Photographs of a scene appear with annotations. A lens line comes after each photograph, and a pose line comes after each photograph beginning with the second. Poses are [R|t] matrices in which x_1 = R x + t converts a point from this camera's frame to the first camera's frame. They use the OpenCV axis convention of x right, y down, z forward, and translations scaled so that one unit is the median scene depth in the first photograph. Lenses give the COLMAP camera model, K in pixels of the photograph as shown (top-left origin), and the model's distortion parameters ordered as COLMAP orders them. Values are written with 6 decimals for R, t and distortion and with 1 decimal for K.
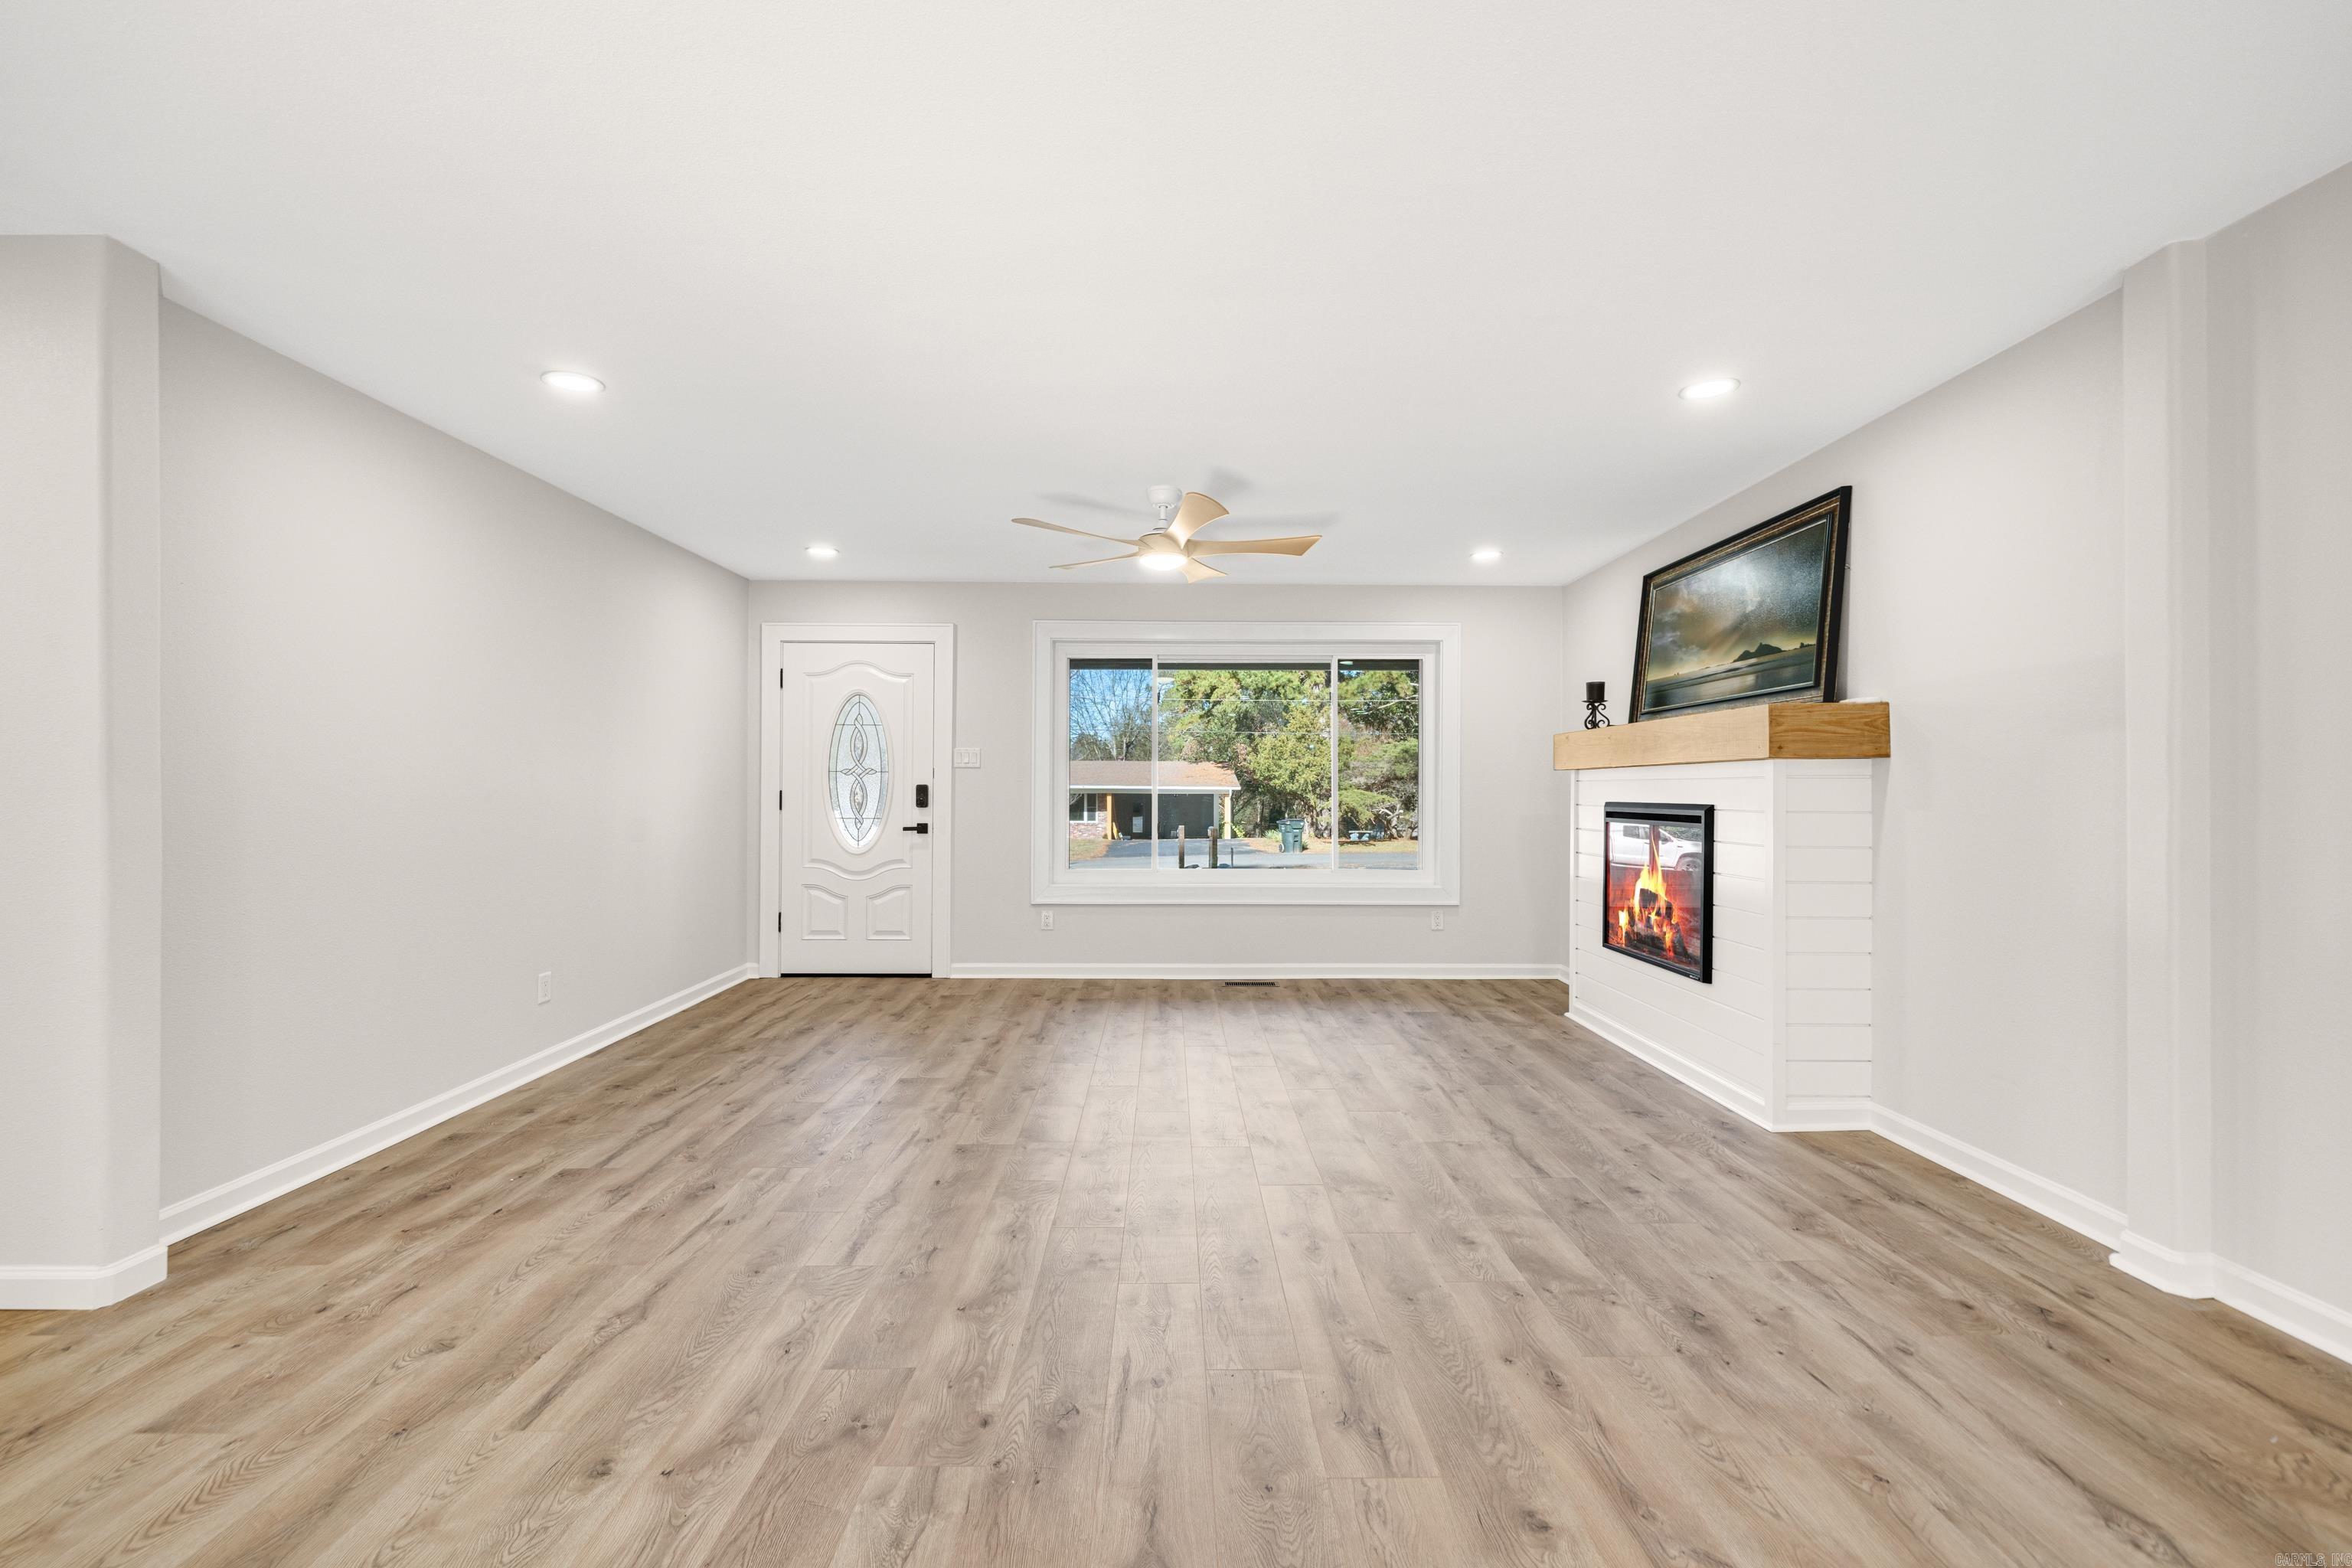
lens RADIAL K [[951.2, 0, 1189.4], [0, 951.2, 790.7], [0, 0, 1]] dist [0.003350, -0.000405]
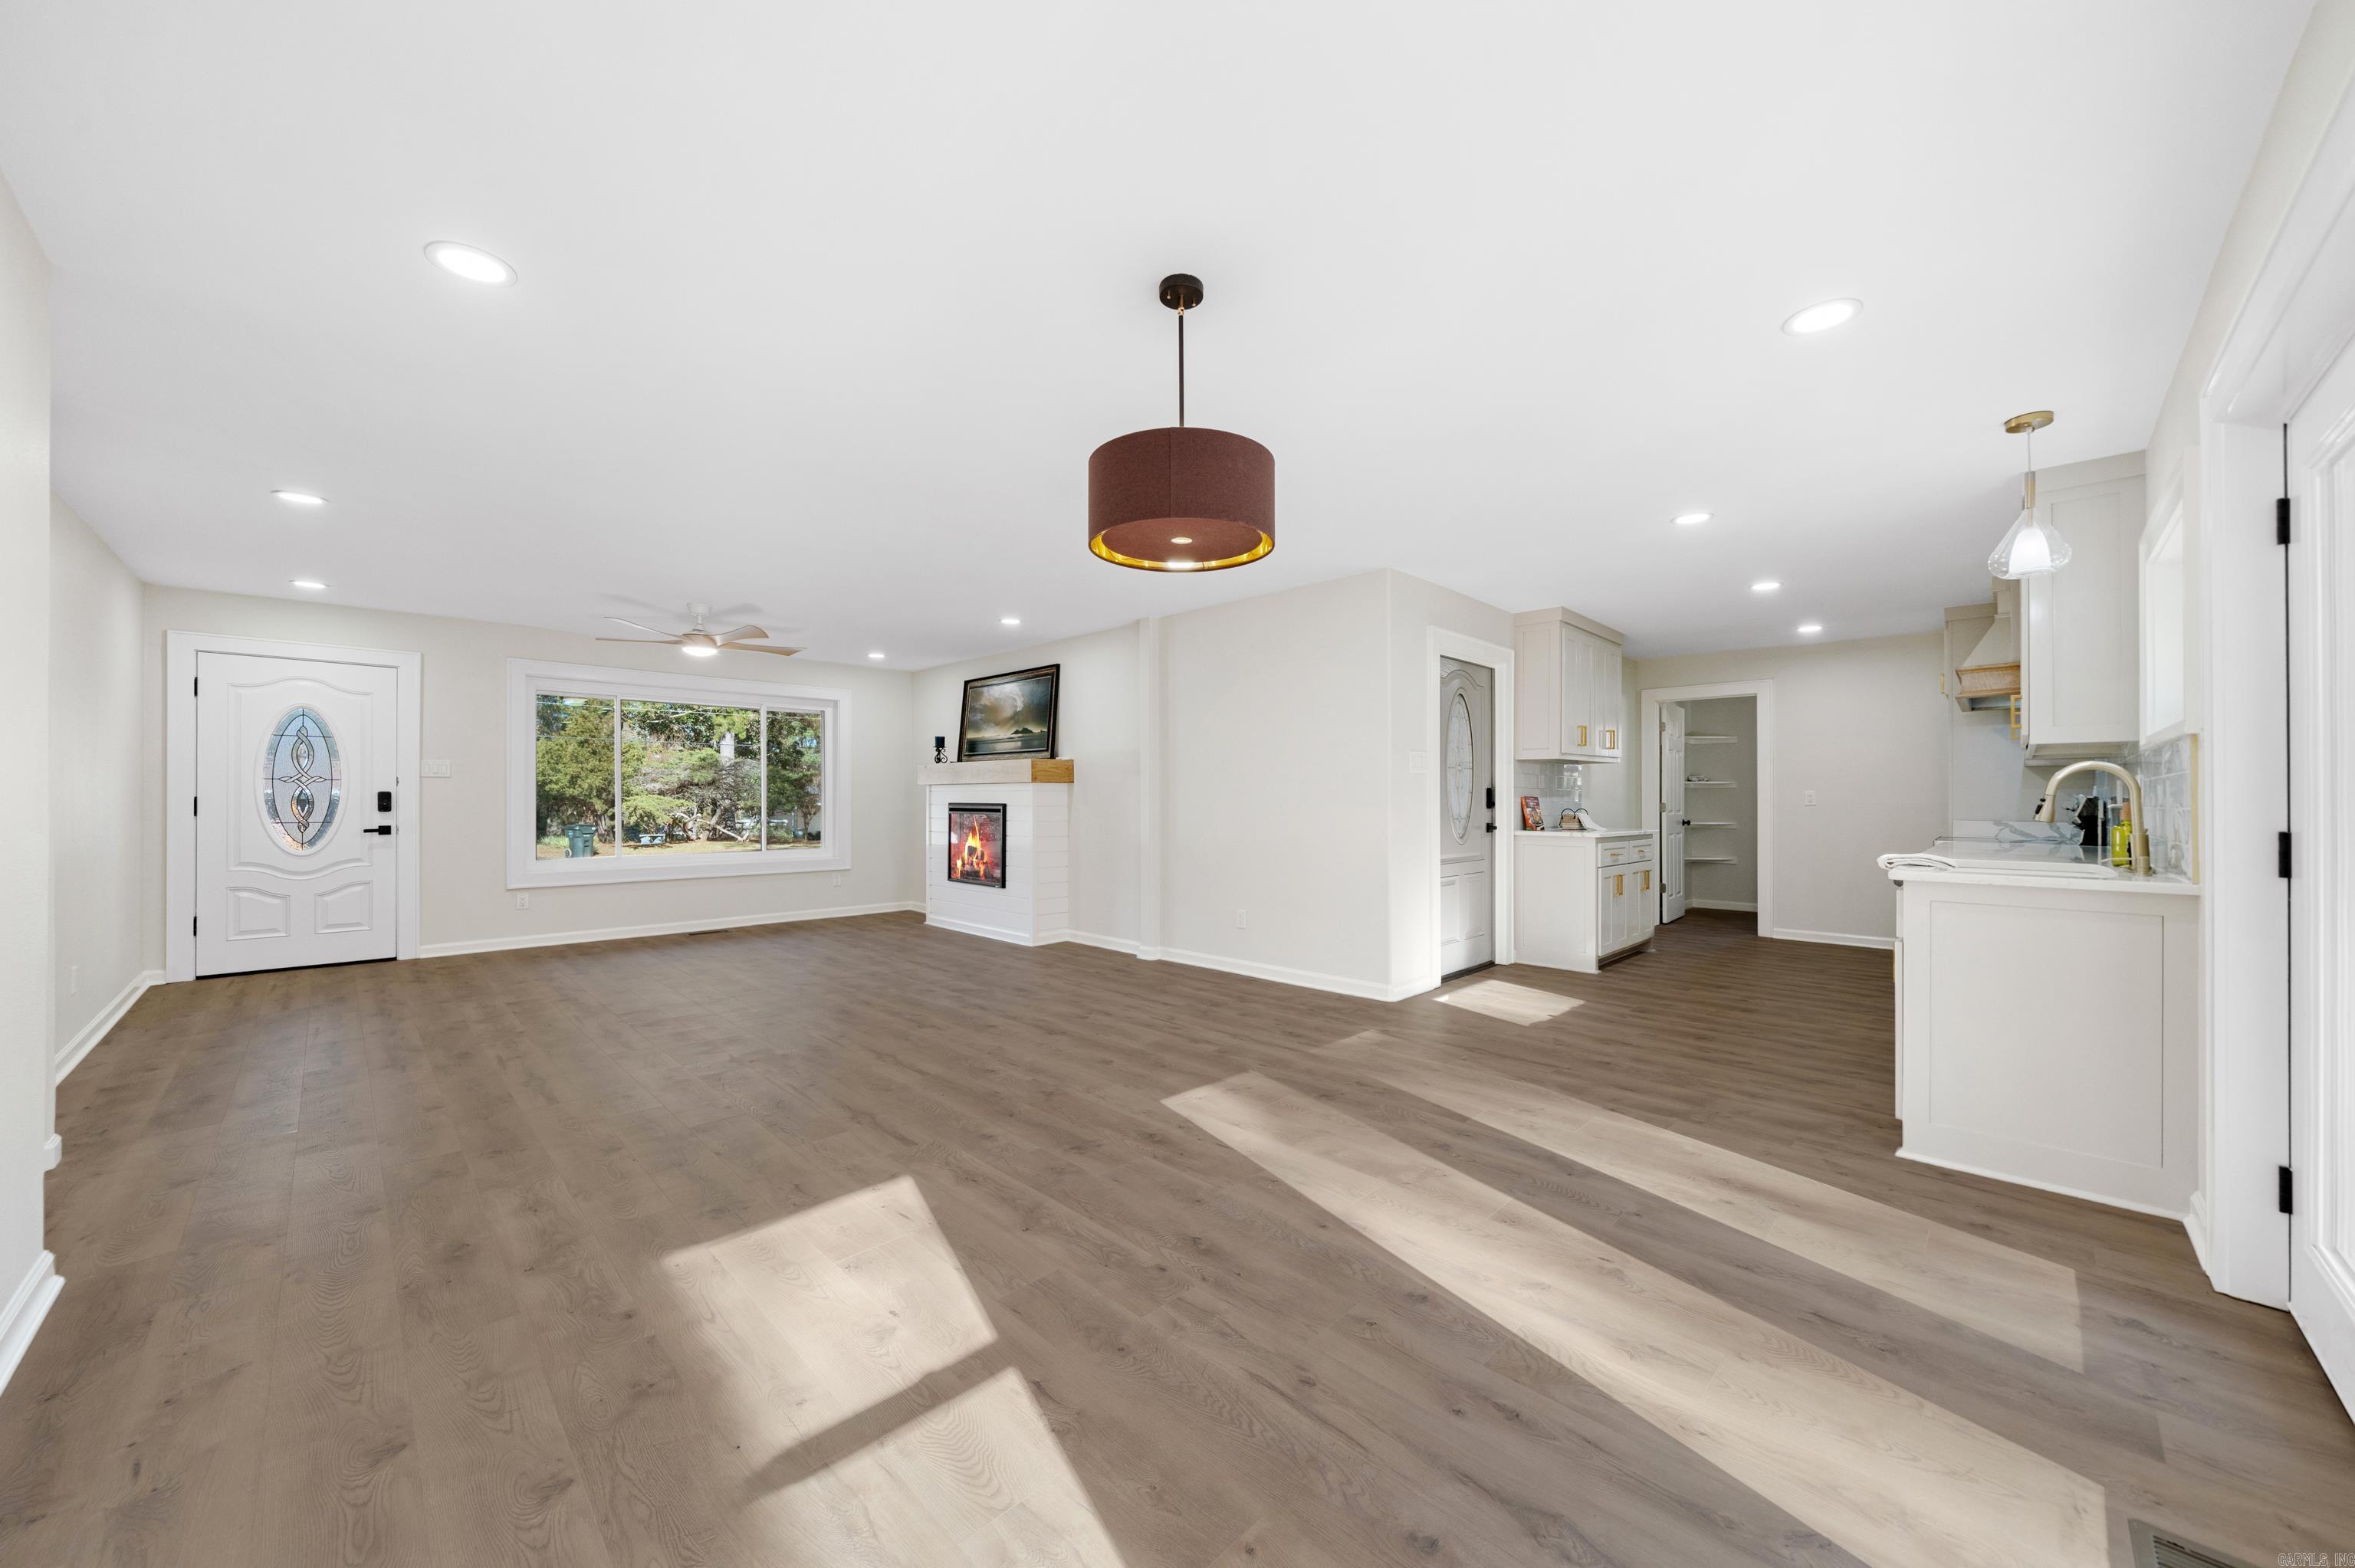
lens RADIAL K [[816.0, 0, 1187.2], [0, 816.0, 797.6], [0, 0, 1]] dist [-0.006580, 0.000771]
pose [[0.705982, -0.002270, 0.708226, -0.410957], [0.000415, 0.999996, 0.002791, -0.002607], [-0.708230, -0.001676, 0.705980, -0.517331]]
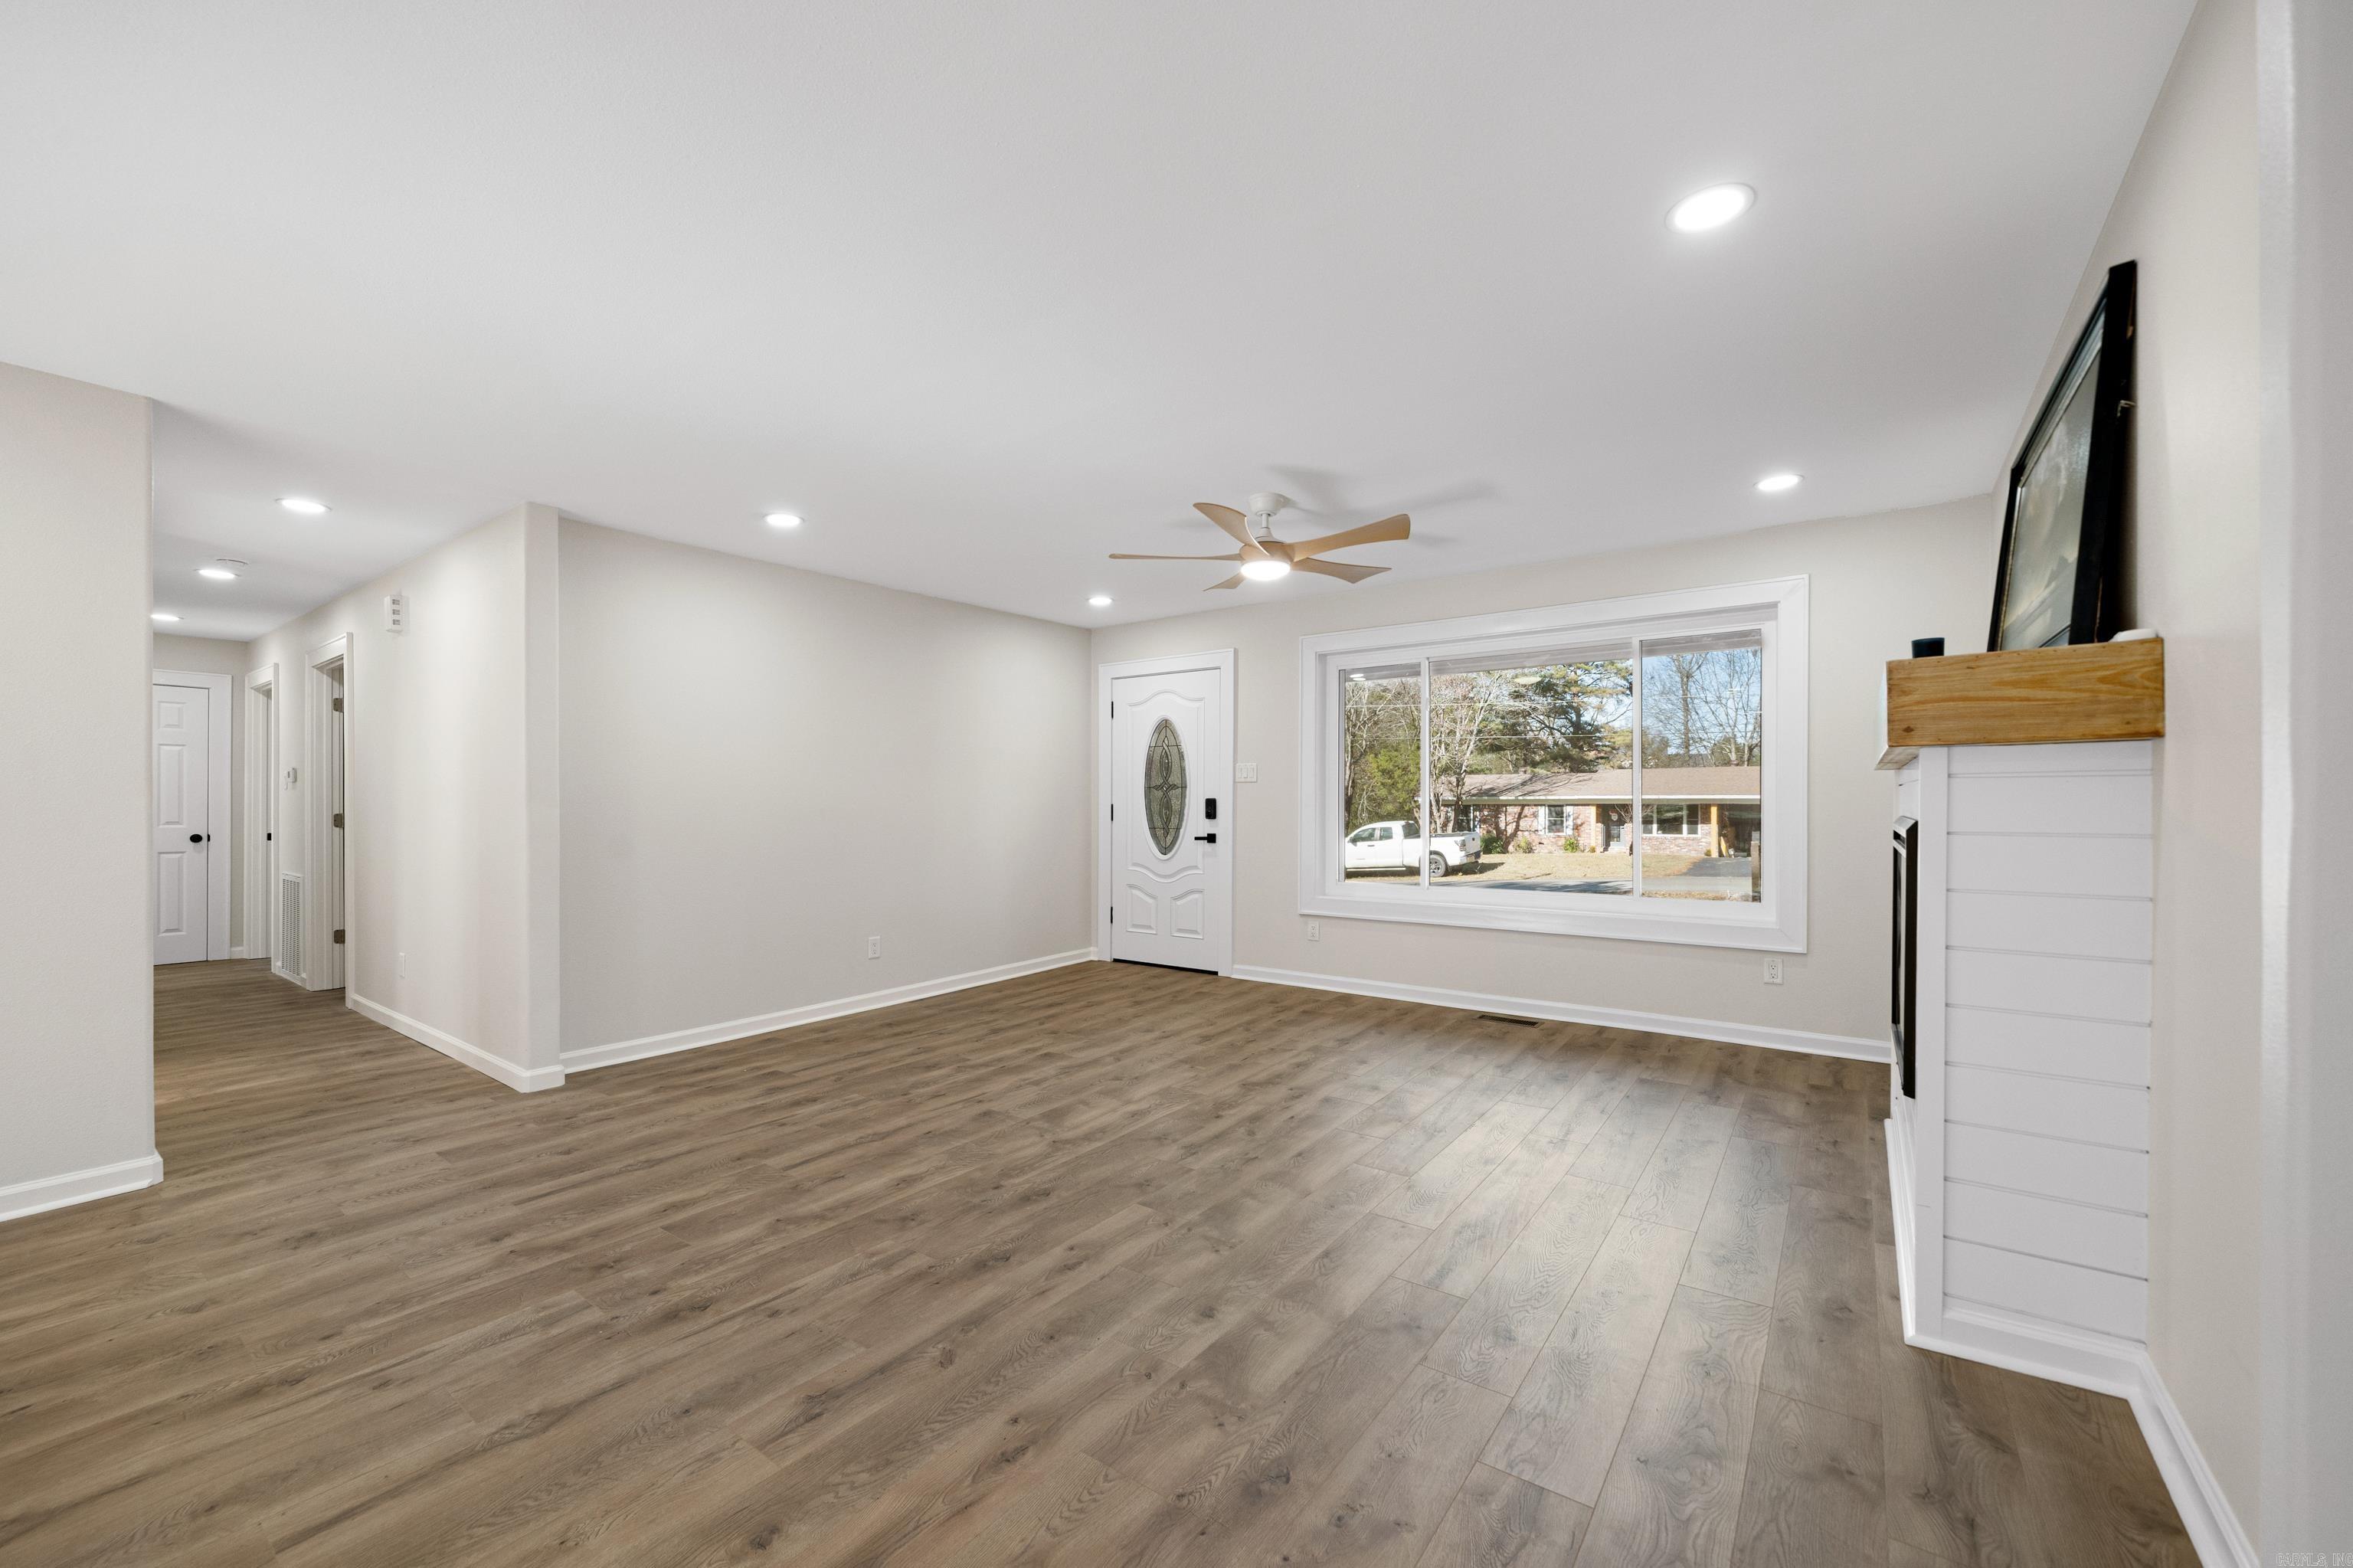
lens RADIAL K [[928.2, 0, 1182.7], [0, 928.2, 797.4], [0, 0, 1]] dist [0.001135, 0.000076]
pose [[0.795793, -0.010714, -0.605474, 0.485091], [0.007454, 0.999941, -0.007897, 0.000098], [0.605523, 0.001771, 0.795826, 0.180097]]
